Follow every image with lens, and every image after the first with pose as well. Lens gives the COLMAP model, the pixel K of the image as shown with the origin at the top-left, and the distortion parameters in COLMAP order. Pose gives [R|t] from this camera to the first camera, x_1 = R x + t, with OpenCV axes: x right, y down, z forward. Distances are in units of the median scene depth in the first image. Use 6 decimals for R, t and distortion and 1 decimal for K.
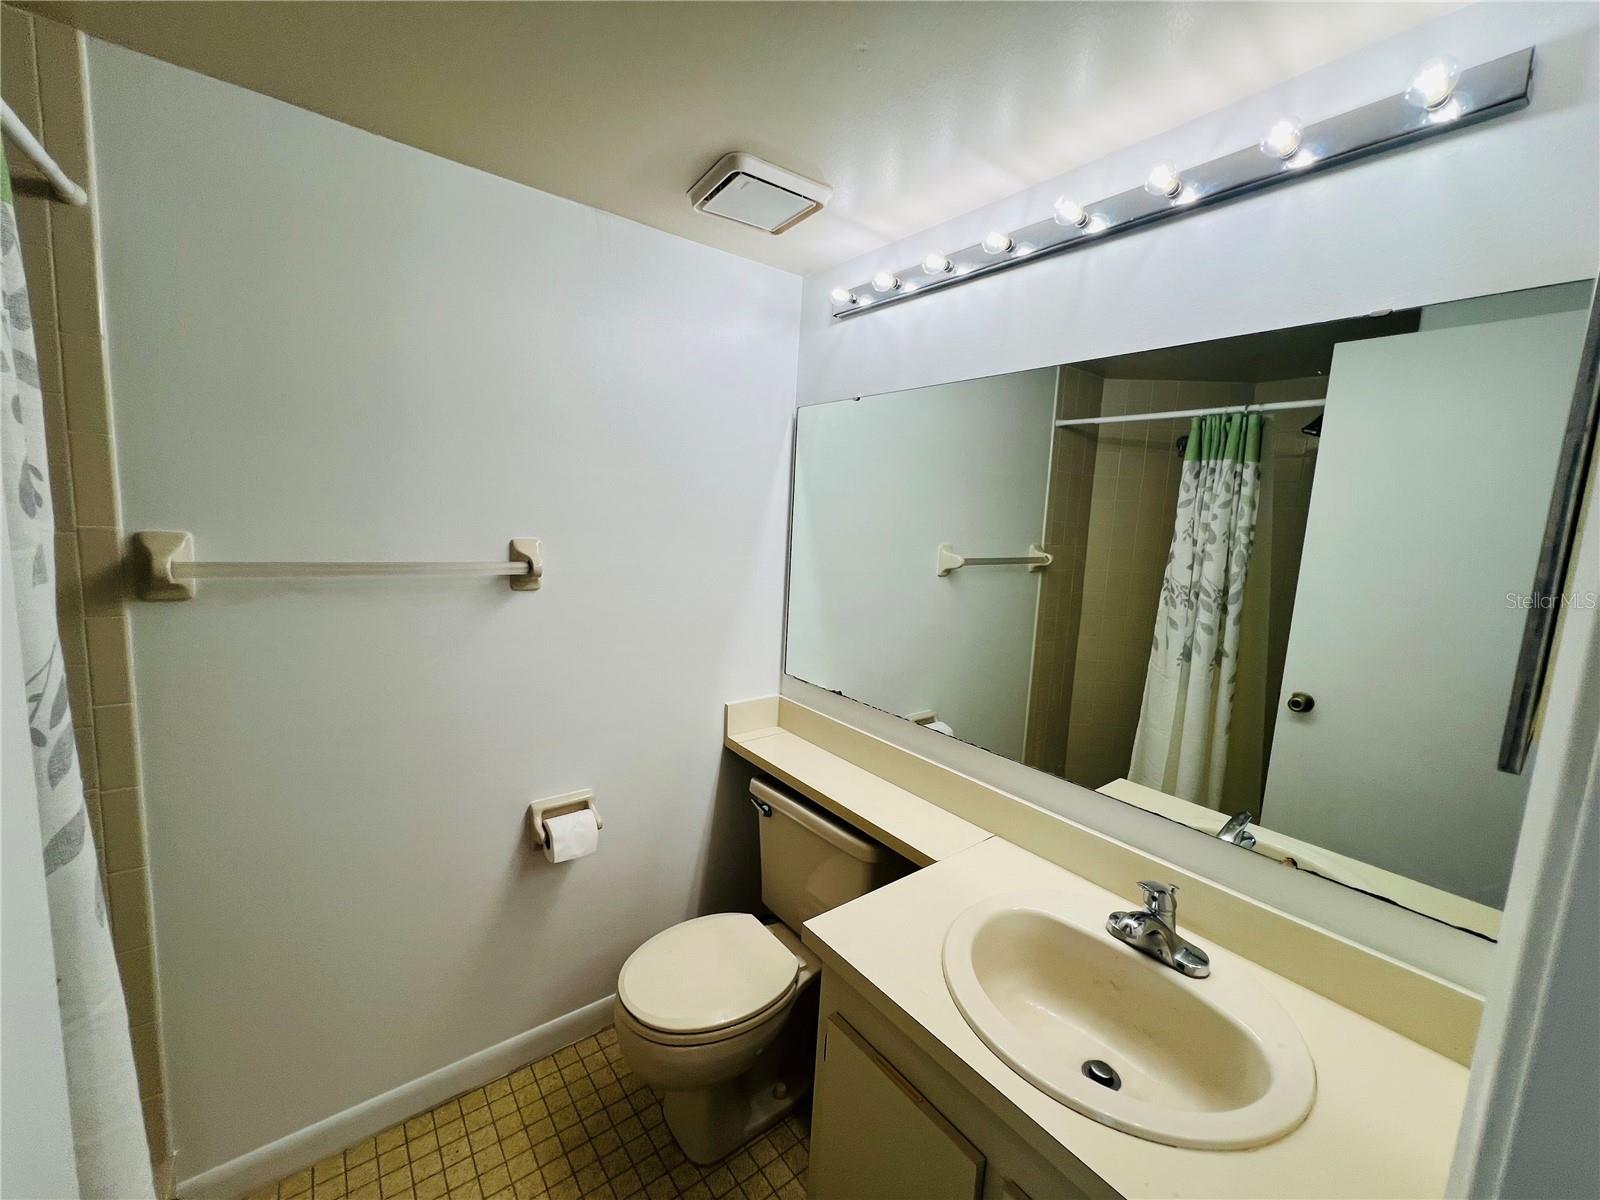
lens RADIAL K [[640.8, 0, 802.3], [0, 640.8, 595.8], [0, 0, 1]] dist [0.000178, 0.000448]
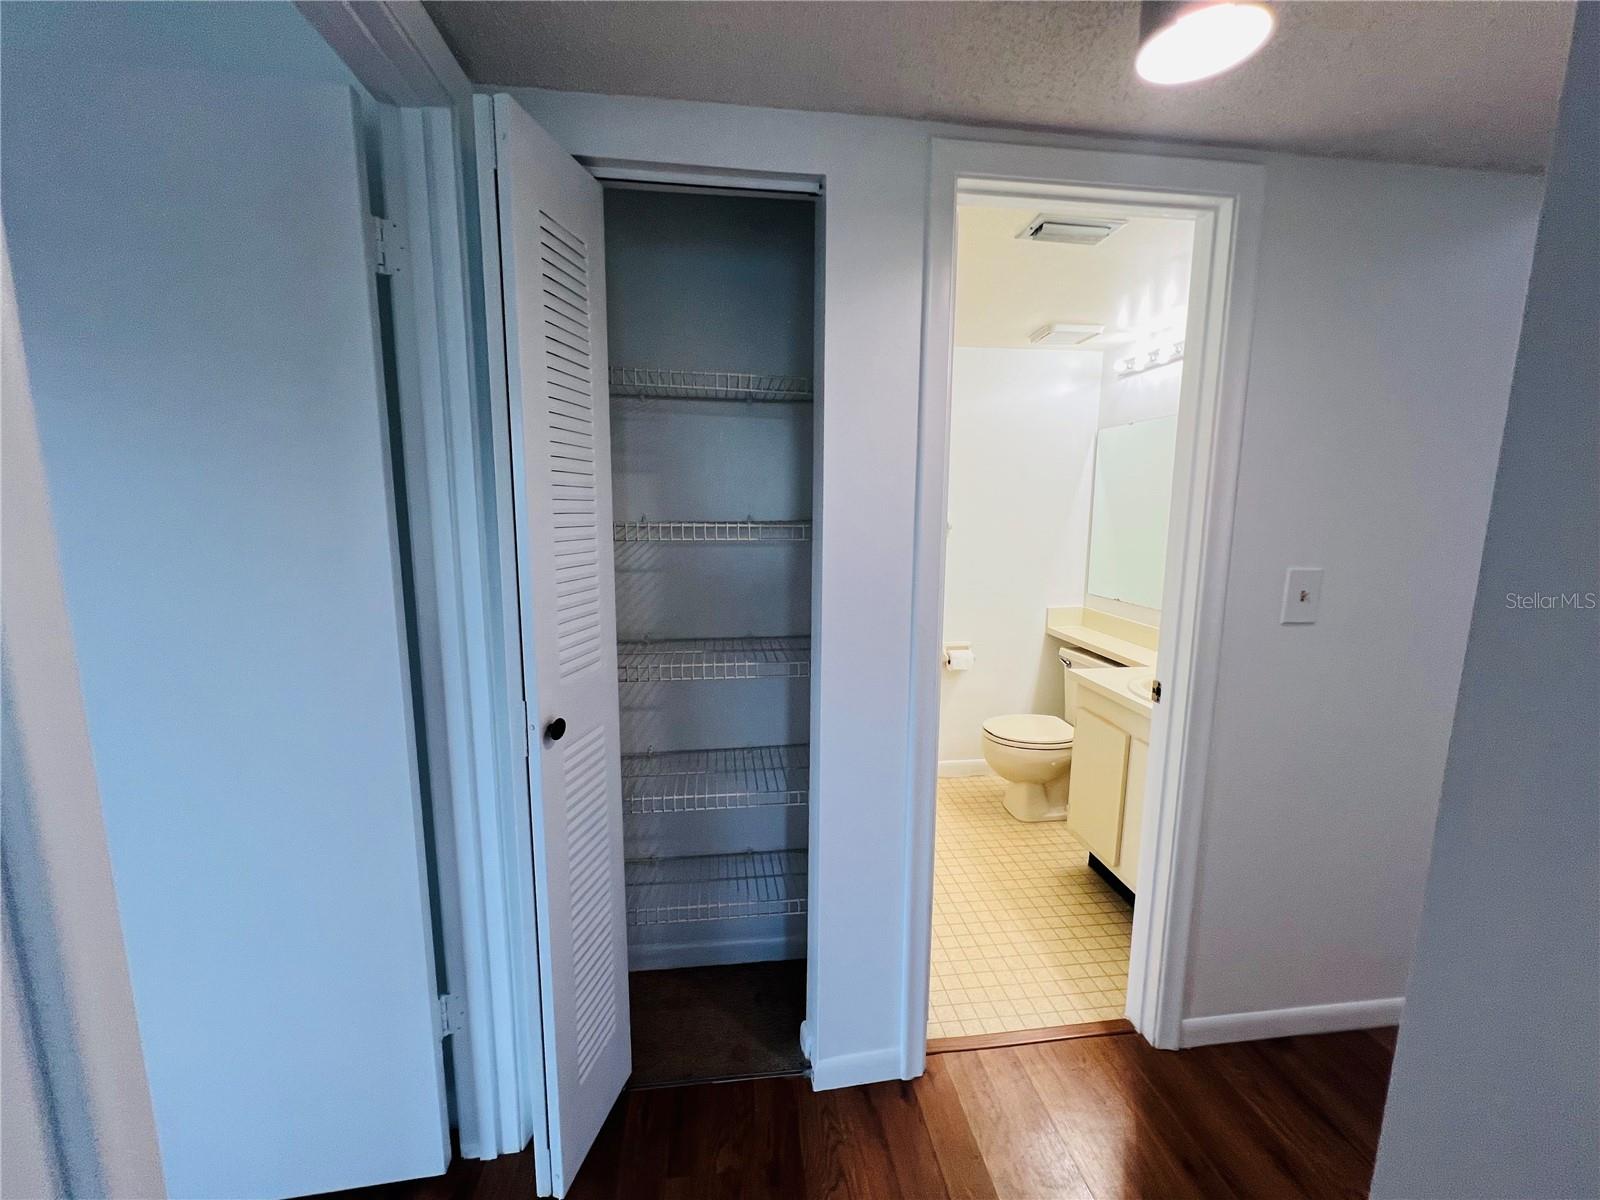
lens RADIAL K [[638.3, 0, 802.4], [0, 638.3, 598.0], [0, 0, 1]] dist [-0.000929, 0.000076]
pose [[0.859841, 0.032464, -0.509529, 0.203420], [-0.025935, 0.999465, 0.019915, 0.139849], [0.509903, -0.003909, 0.860223, -0.875761]]
